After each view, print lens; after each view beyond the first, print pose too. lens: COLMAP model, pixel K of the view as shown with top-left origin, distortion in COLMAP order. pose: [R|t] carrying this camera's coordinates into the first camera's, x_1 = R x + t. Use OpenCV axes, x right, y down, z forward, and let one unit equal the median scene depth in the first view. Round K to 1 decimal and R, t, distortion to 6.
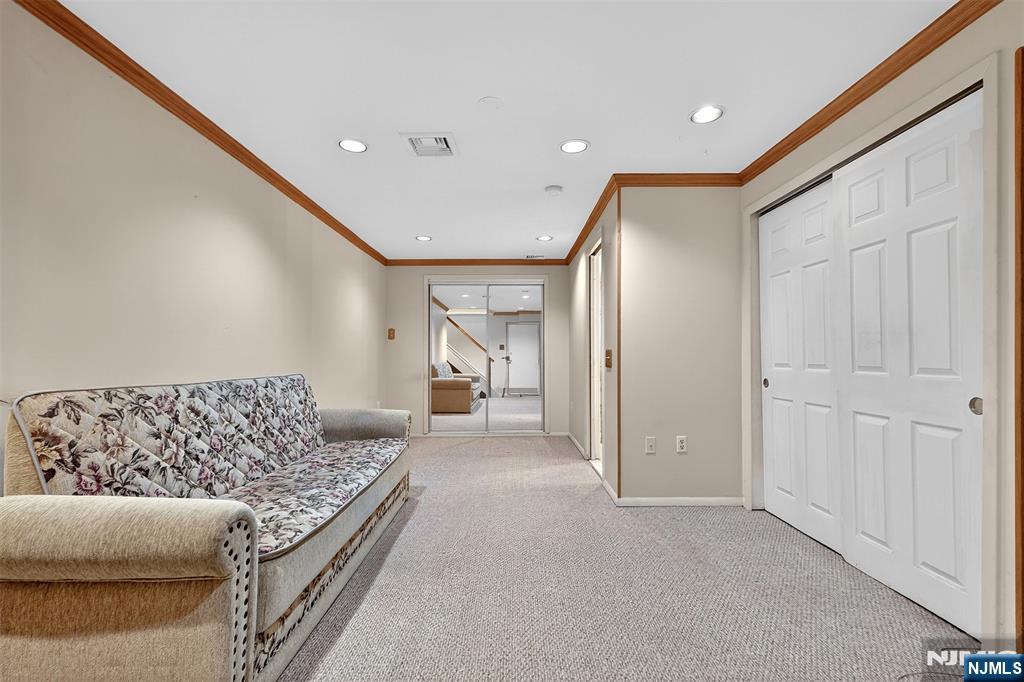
lens RADIAL K [[455.0, 0, 509.8], [0, 455.0, 344.0], [0, 0, 1]] dist [-0.000368, 0.000314]
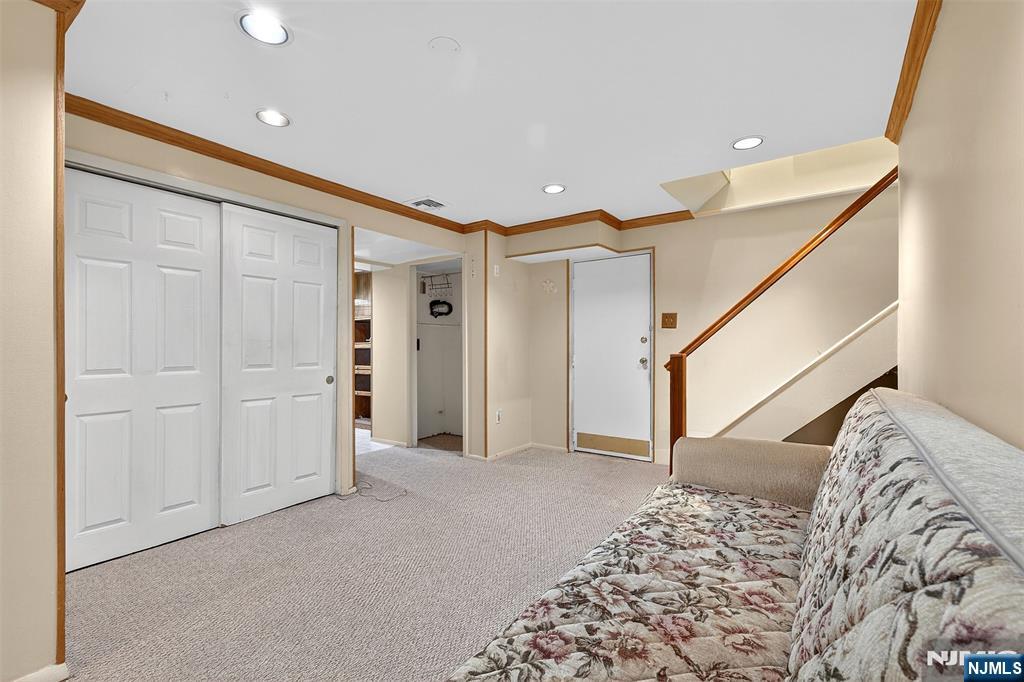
lens RADIAL K [[455.0, 0, 509.8], [0, 455.0, 344.0], [0, 0, 1]] dist [-0.000368, 0.000314]
pose [[-0.805393, 0.010825, 0.592642, -0.631898], [-0.010029, 0.999441, -0.031885, 0.022613], [-0.592656, -0.031624, -0.804835, 1.629313]]
